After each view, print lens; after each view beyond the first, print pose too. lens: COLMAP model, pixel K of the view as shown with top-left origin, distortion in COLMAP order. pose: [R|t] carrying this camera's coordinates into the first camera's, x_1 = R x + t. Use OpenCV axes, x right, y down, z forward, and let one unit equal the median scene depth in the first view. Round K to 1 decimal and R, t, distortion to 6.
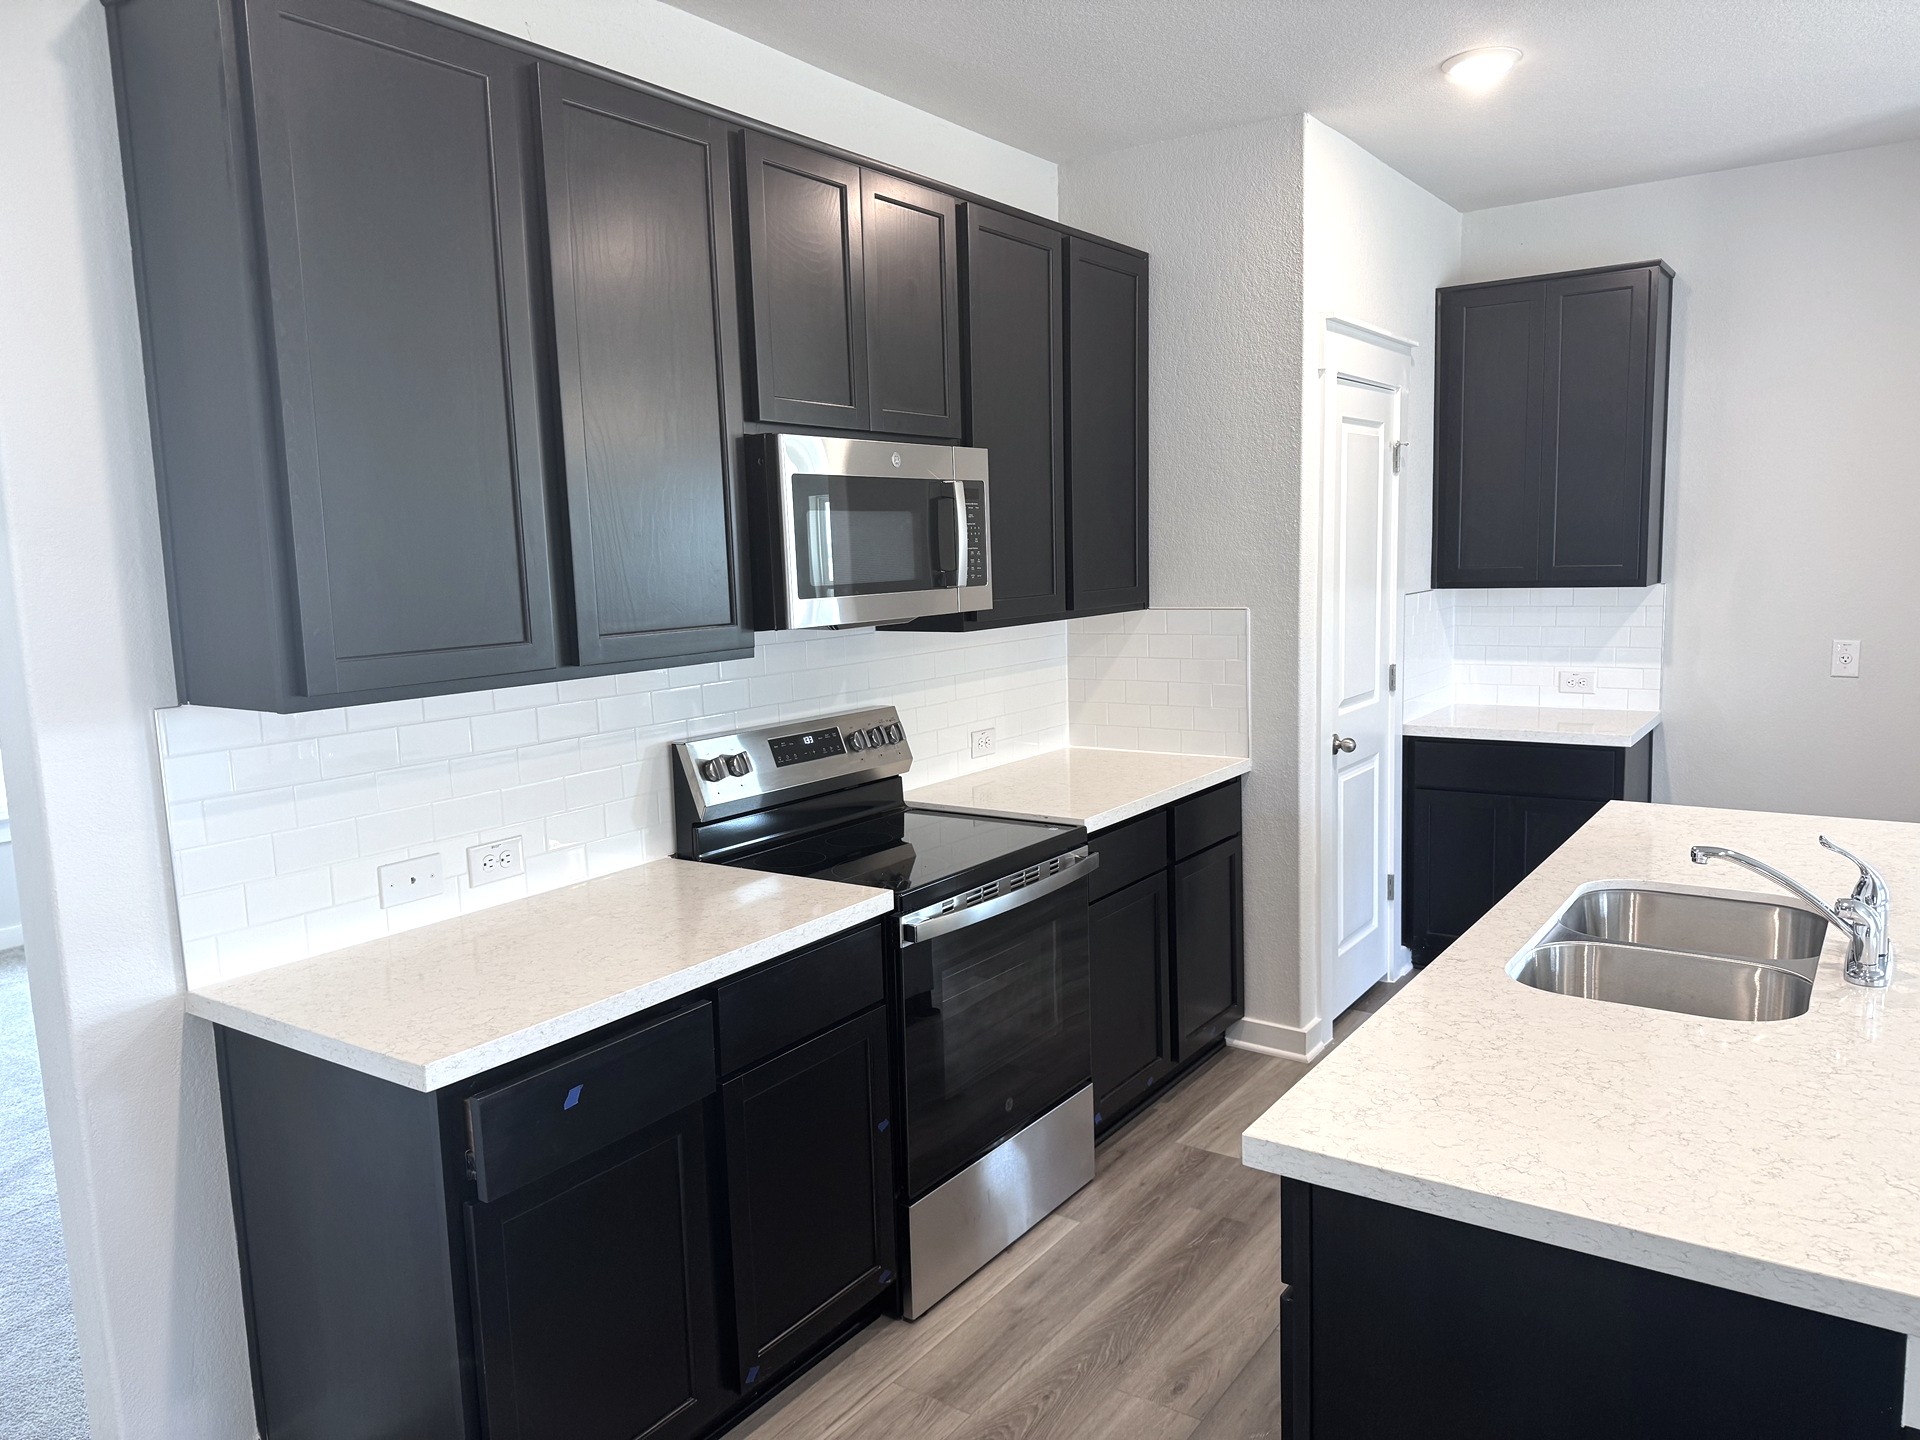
lens RADIAL K [[1326.3, 0, 960.0], [0, 1326.3, 720.0], [0, 0, 1]] dist [0.118505, -0.196512]
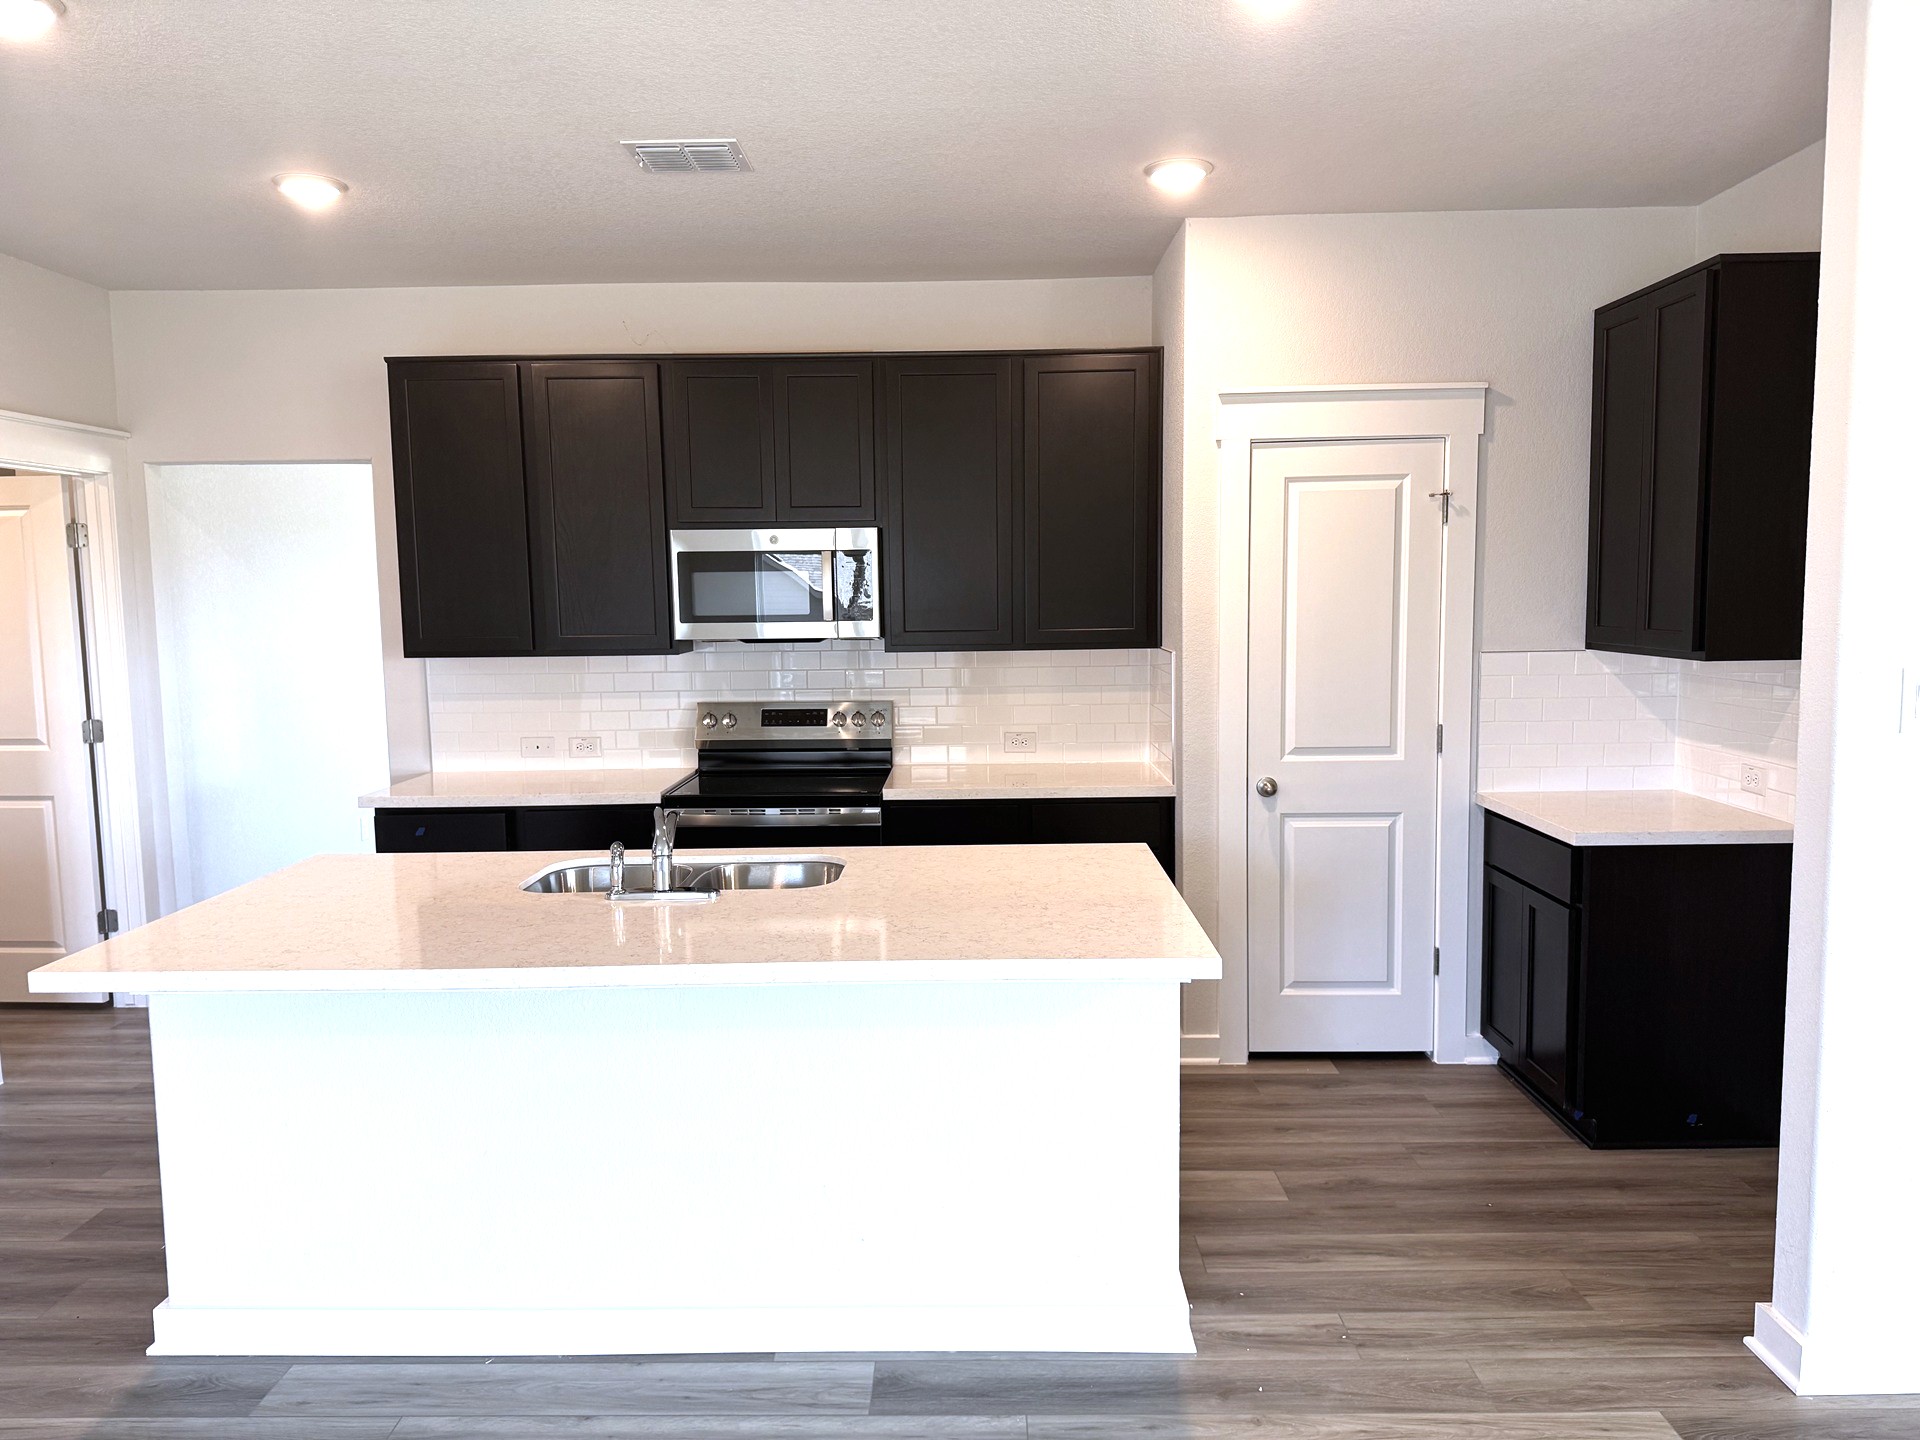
lens RADIAL K [[1326.3, 0, 960.0], [0, 1326.3, 720.0], [0, 0, 1]] dist [0.118505, -0.196512]
pose [[0.530061, 0.104437, -0.841504, 1.299990], [-0.106284, 0.992743, 0.056260, -0.085335], [0.841273, 0.059617, 0.537314, 0.312628]]
